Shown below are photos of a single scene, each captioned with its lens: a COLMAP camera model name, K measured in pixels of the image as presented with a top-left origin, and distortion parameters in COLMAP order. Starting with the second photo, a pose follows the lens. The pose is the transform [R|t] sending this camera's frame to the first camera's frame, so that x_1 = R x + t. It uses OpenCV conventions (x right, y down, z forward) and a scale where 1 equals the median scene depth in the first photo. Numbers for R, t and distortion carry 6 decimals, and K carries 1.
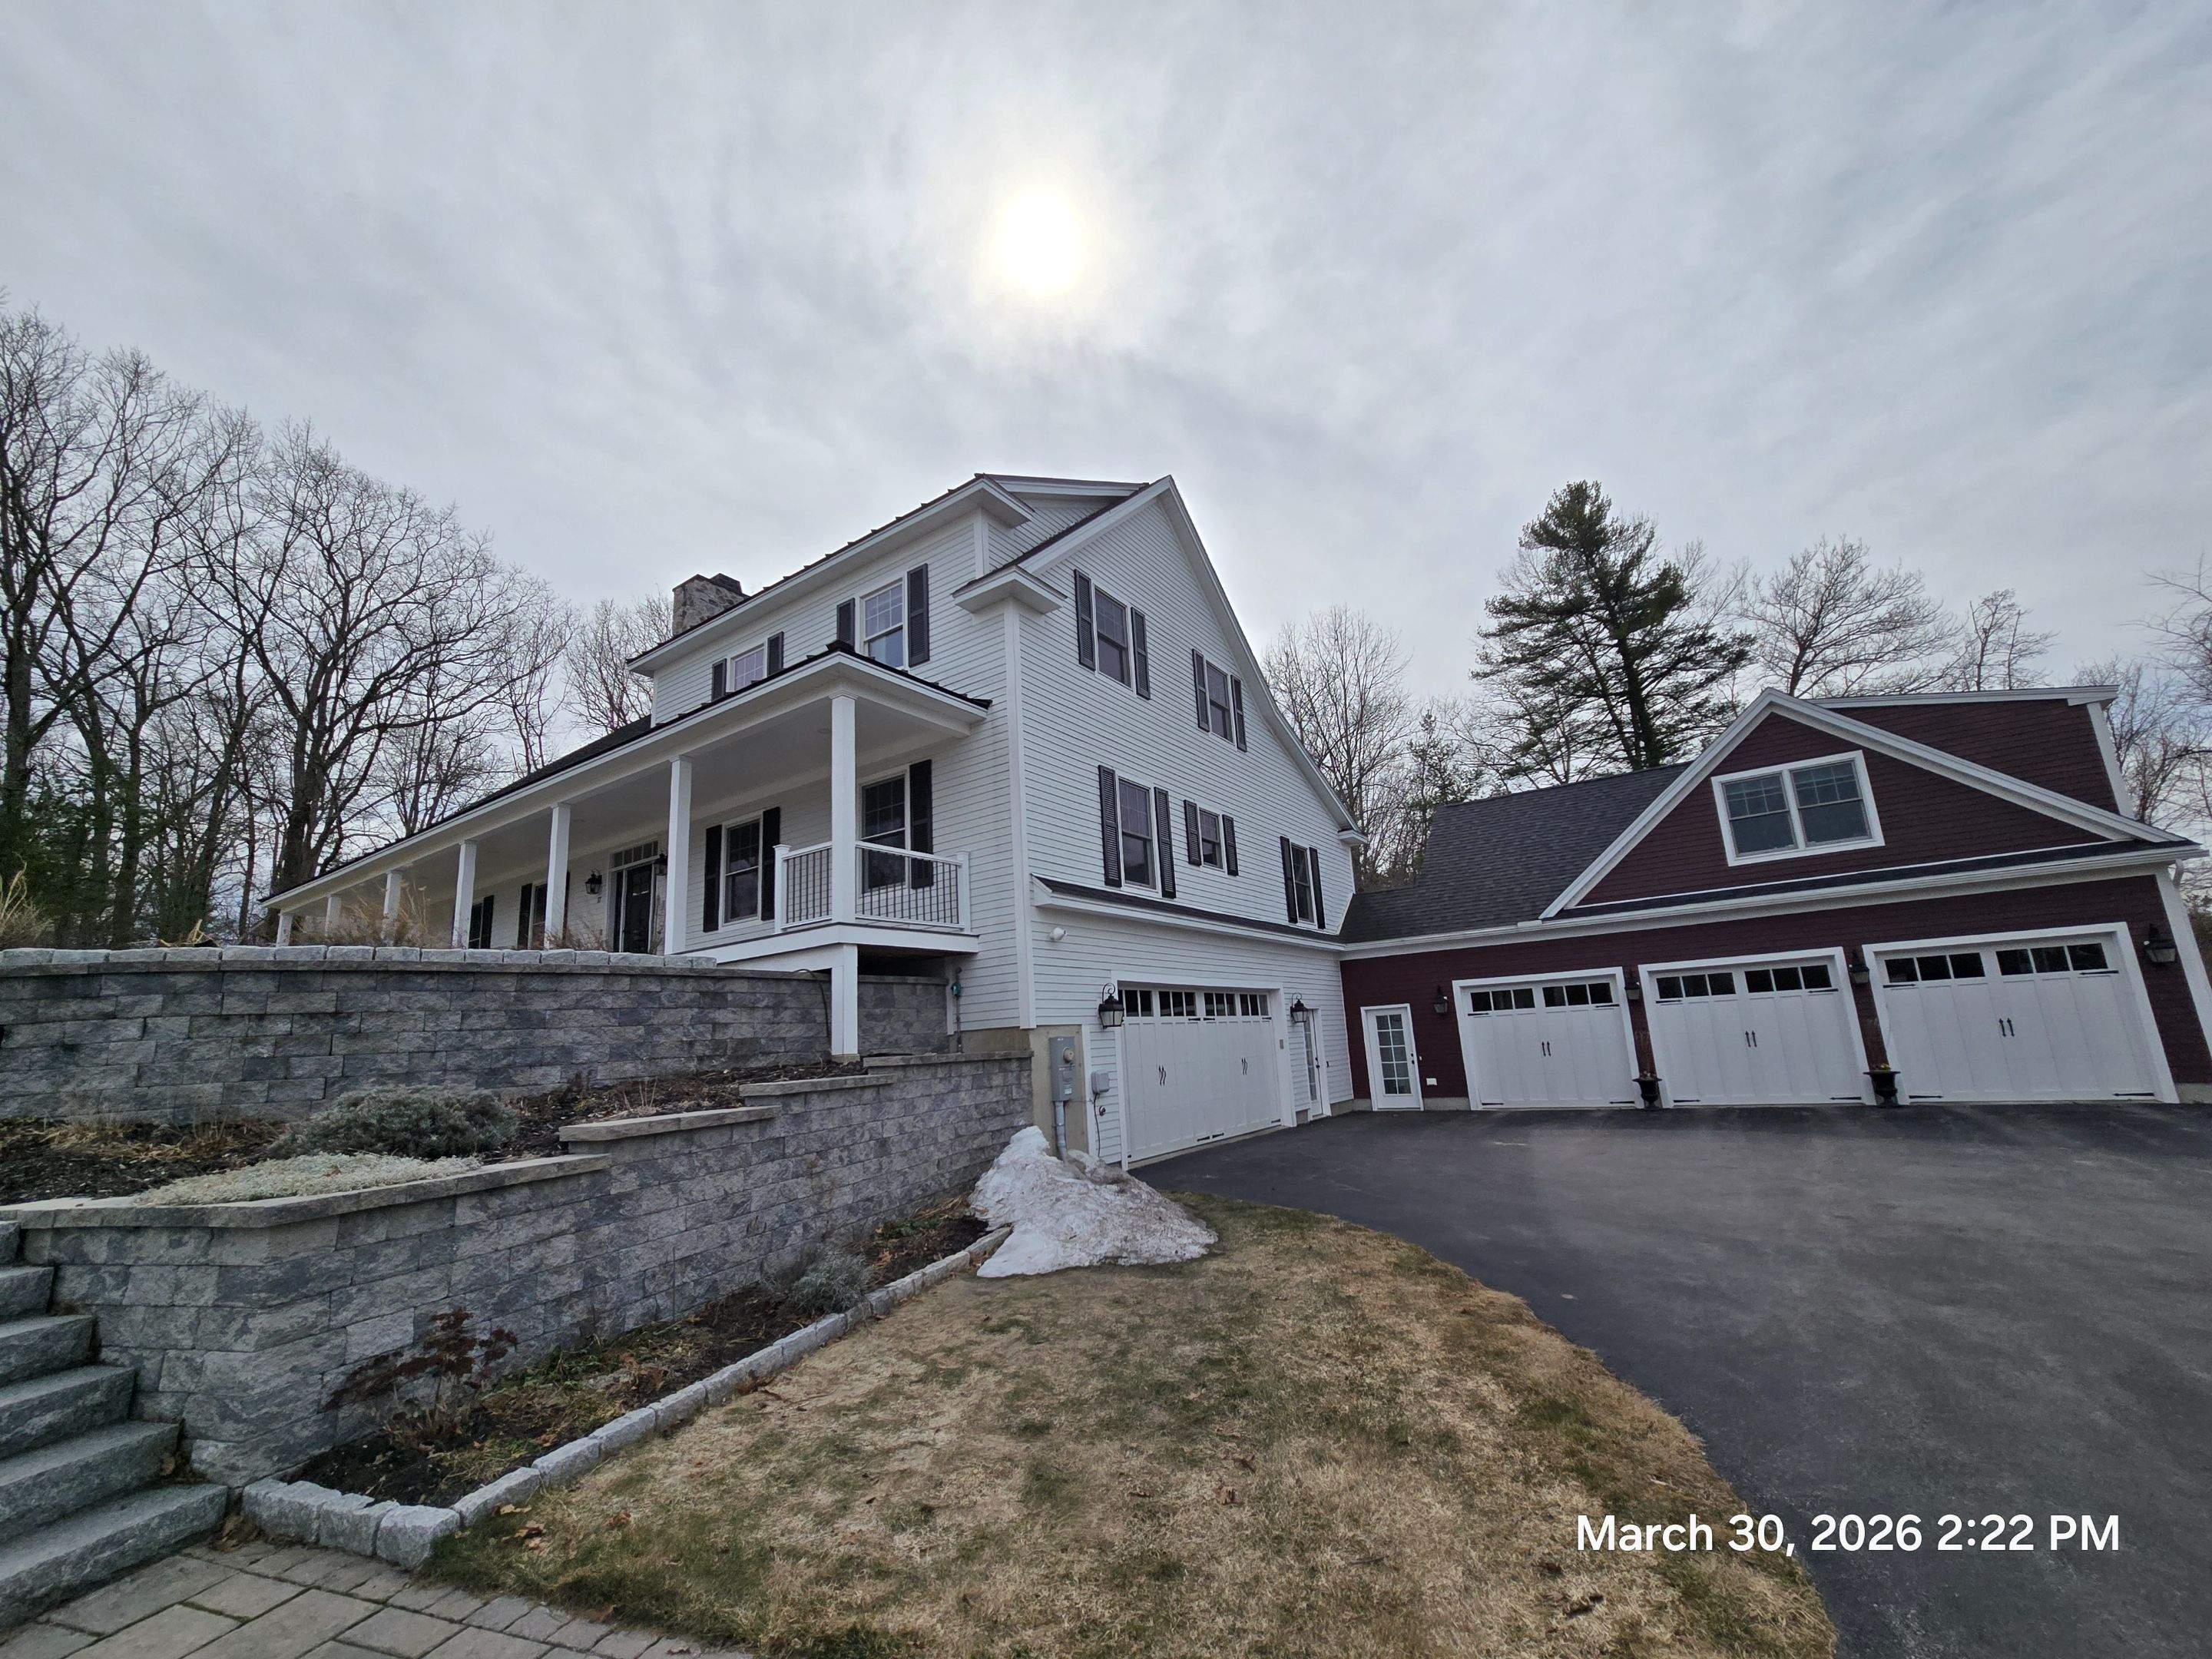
lens RADIAL K [[880.0, 0, 1106.6], [0, 880.0, 851.7], [0, 0, 1]] dist [-0.004881, 0.002025]
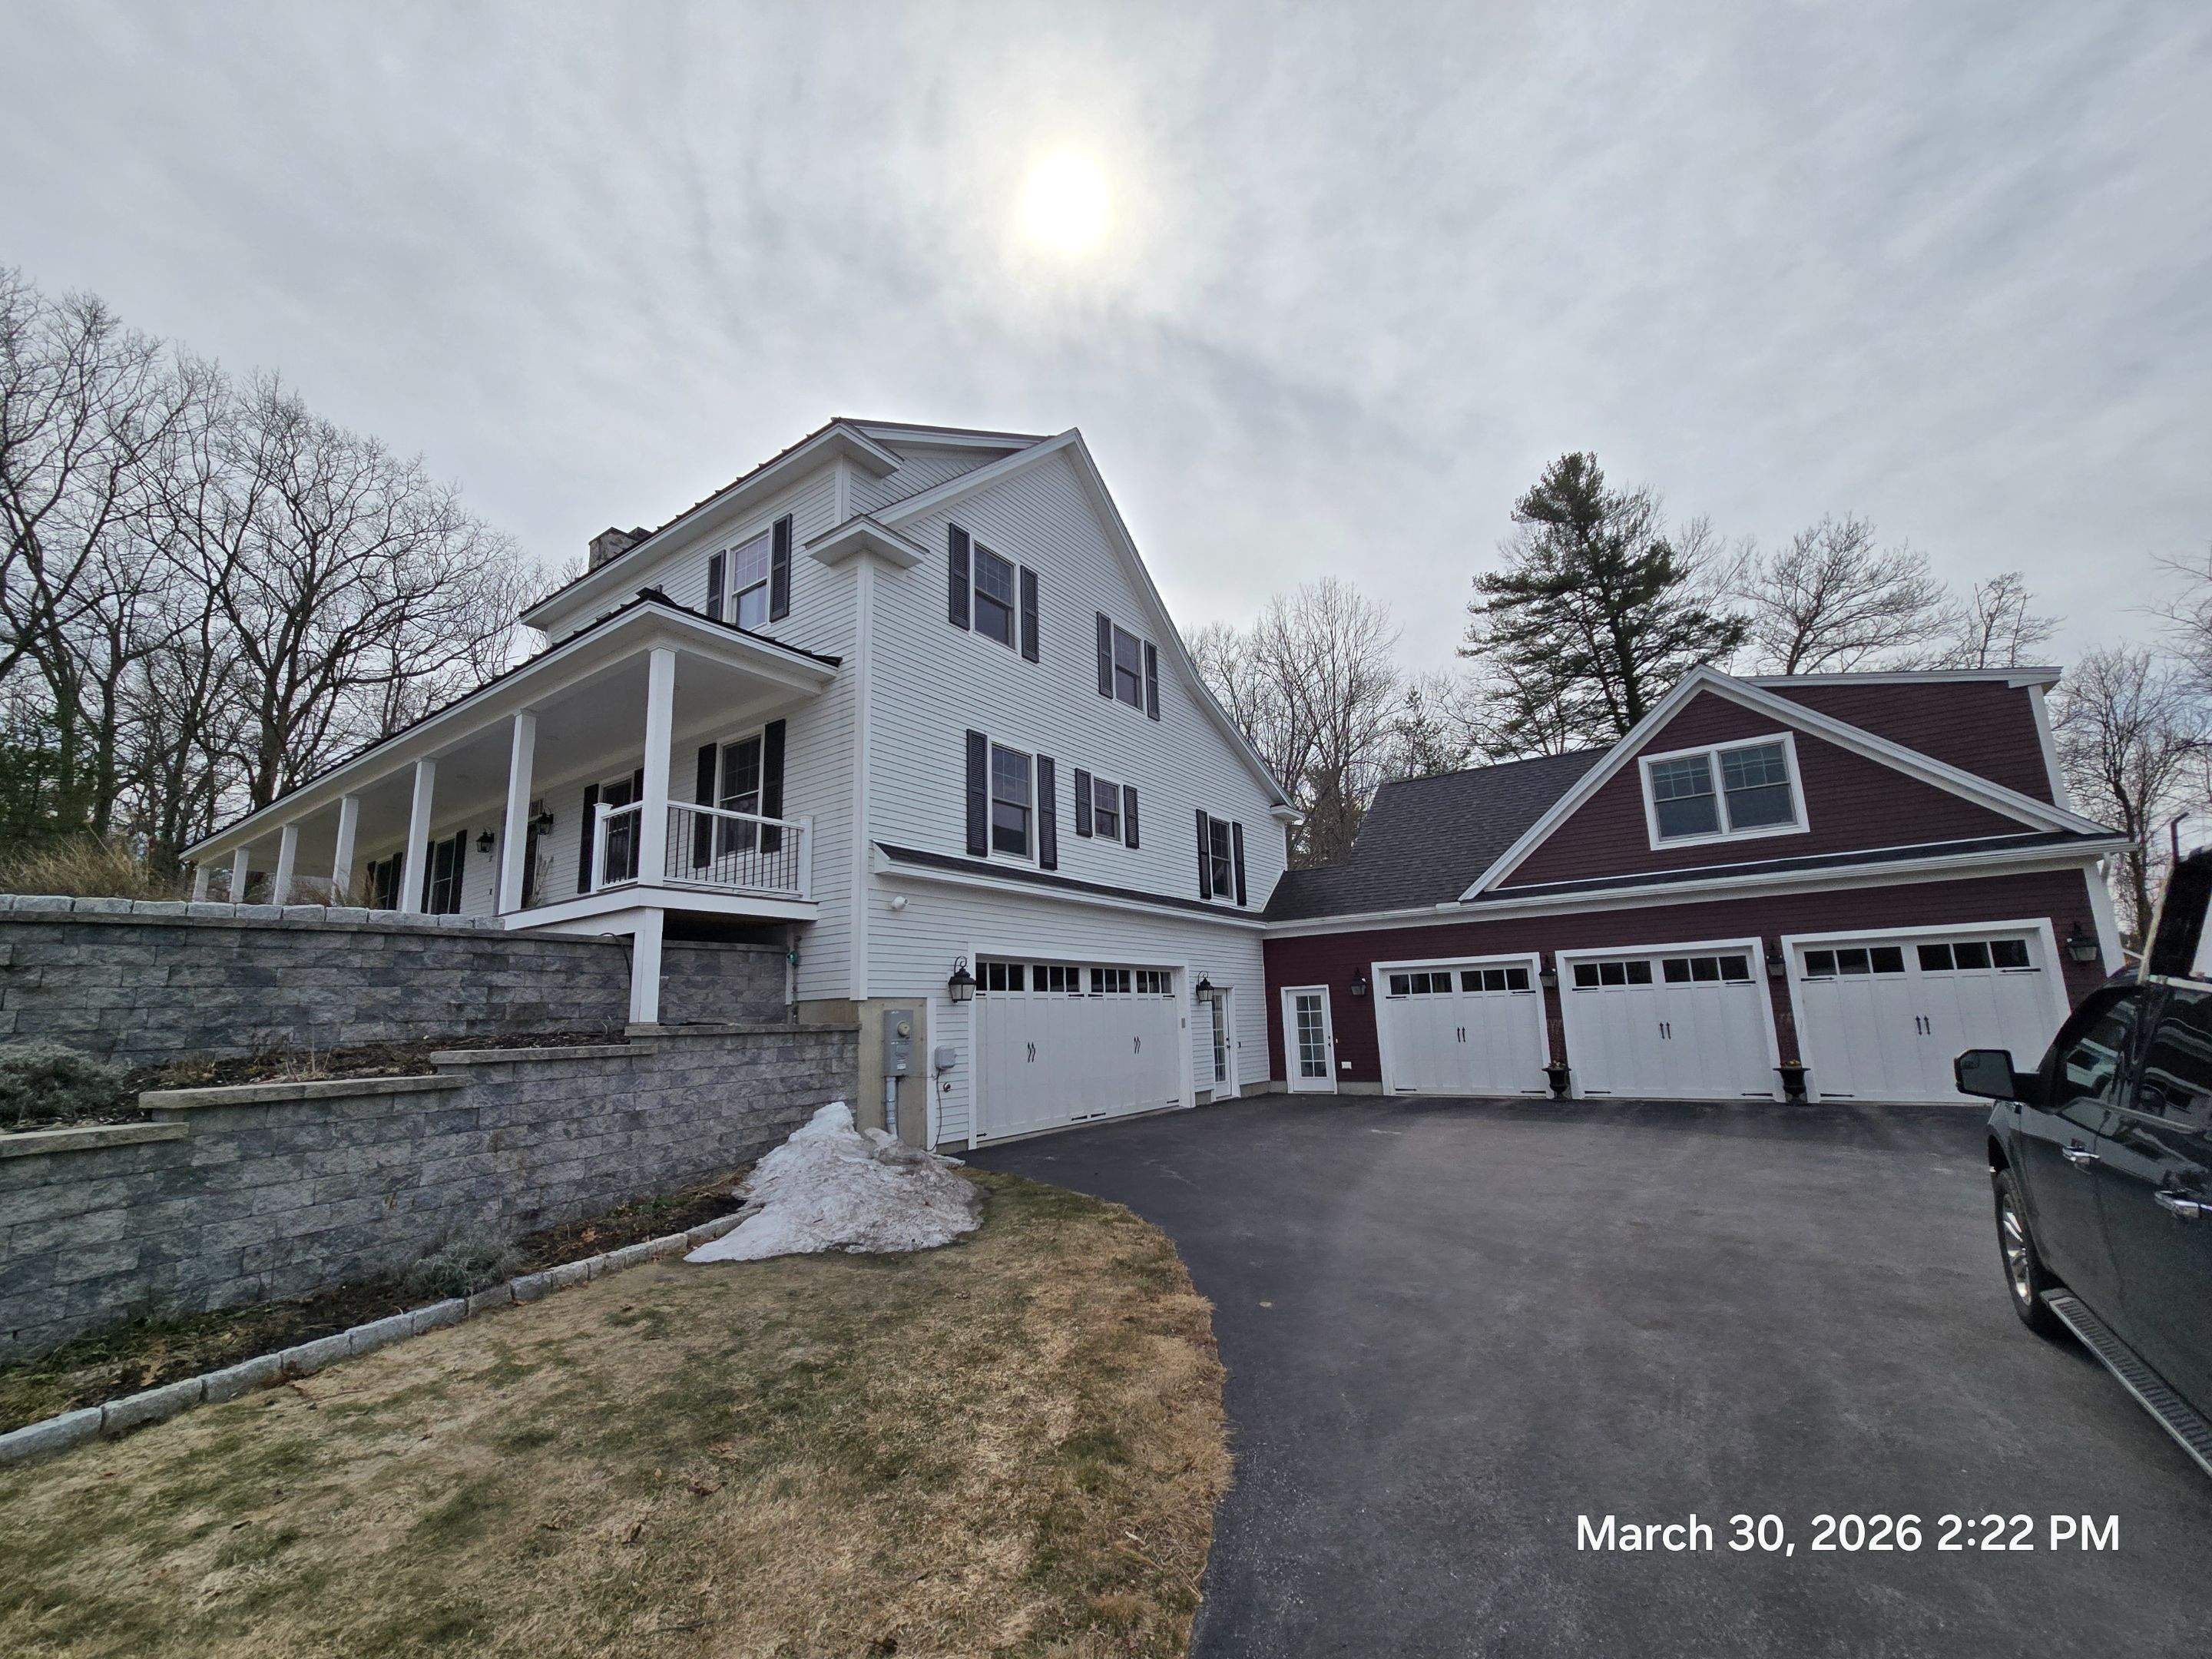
lens RADIAL K [[880.0, 0, 1110.0], [0, 880.0, 851.5], [0, 0, 1]] dist [-0.004881, 0.002025]
pose [[0.999612, 0.022693, -0.016145, 0.139190], [-0.022219, 0.999333, 0.028967, 0.003232], [0.016792, -0.028597, 0.999450, 0.033794]]
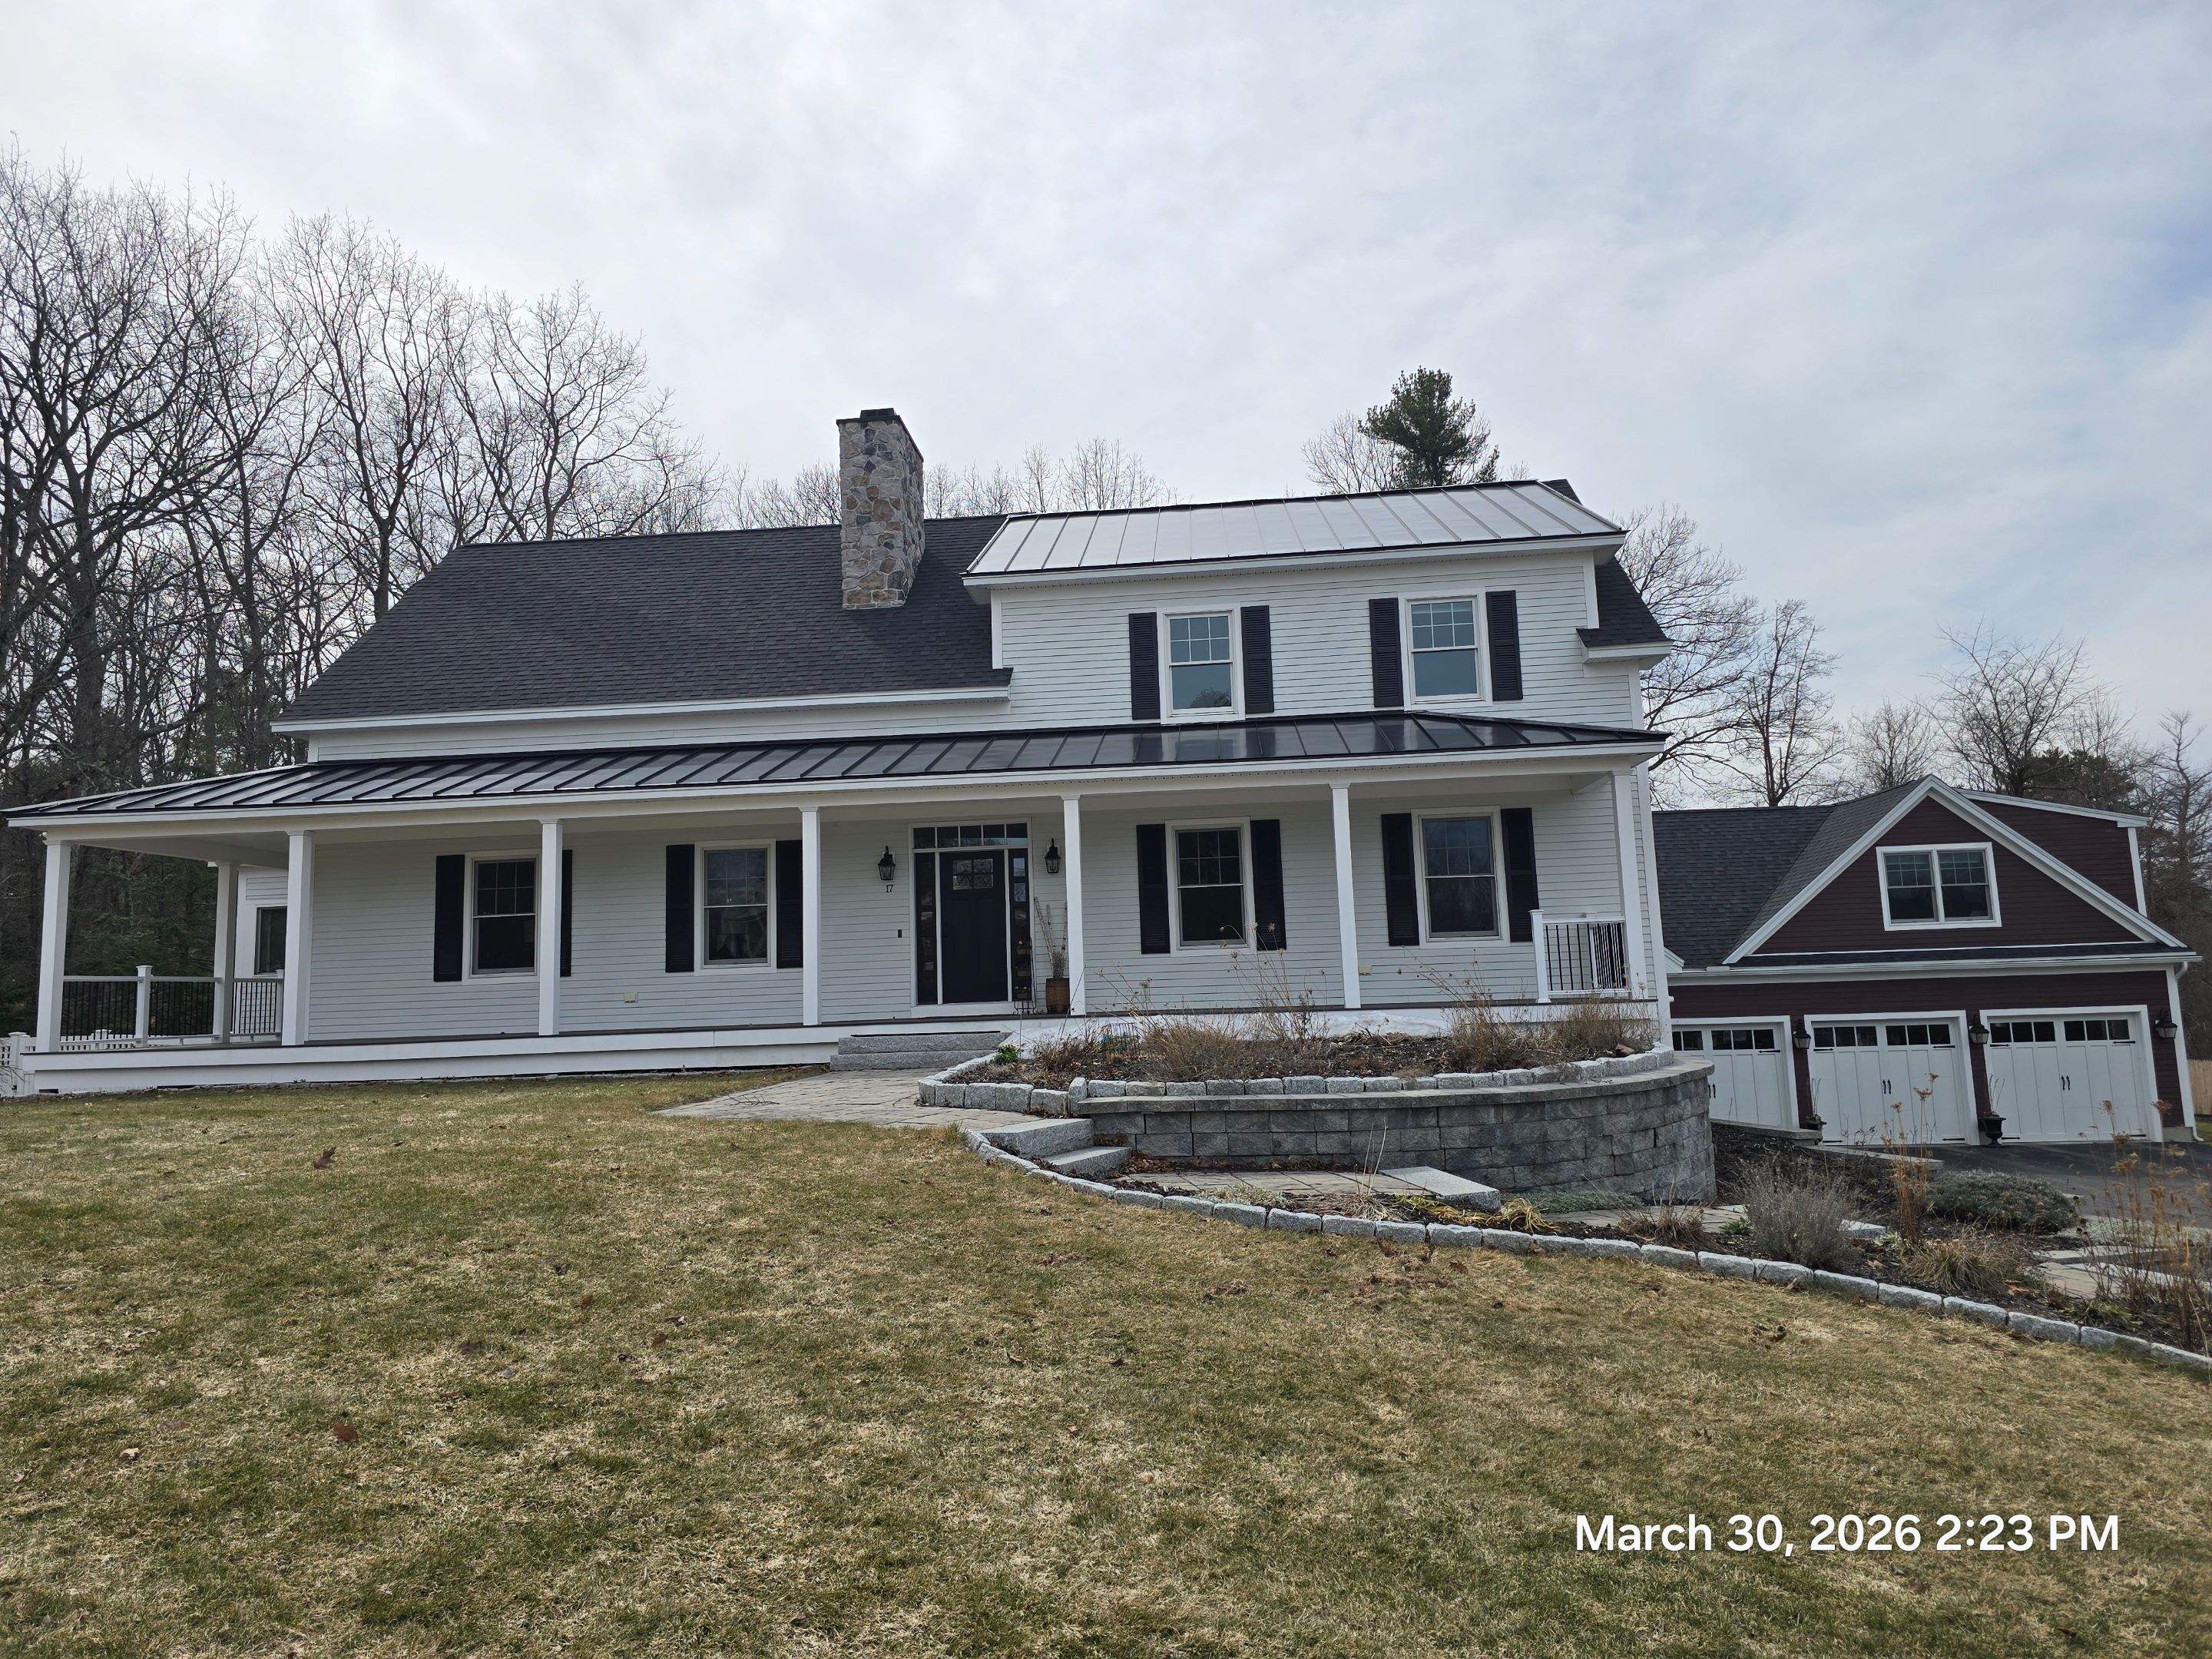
lens RADIAL K [[1393.6, 0, 1092.0], [0, 1393.6, 786.8], [0, 0, 1]] dist [0.067337, -0.045579]
pose [[0.880148, 0.099073, 0.464246, -1.051369], [-0.119867, 0.992670, 0.015411, -0.073673], [-0.459316, -0.069212, 0.885572, -0.110803]]
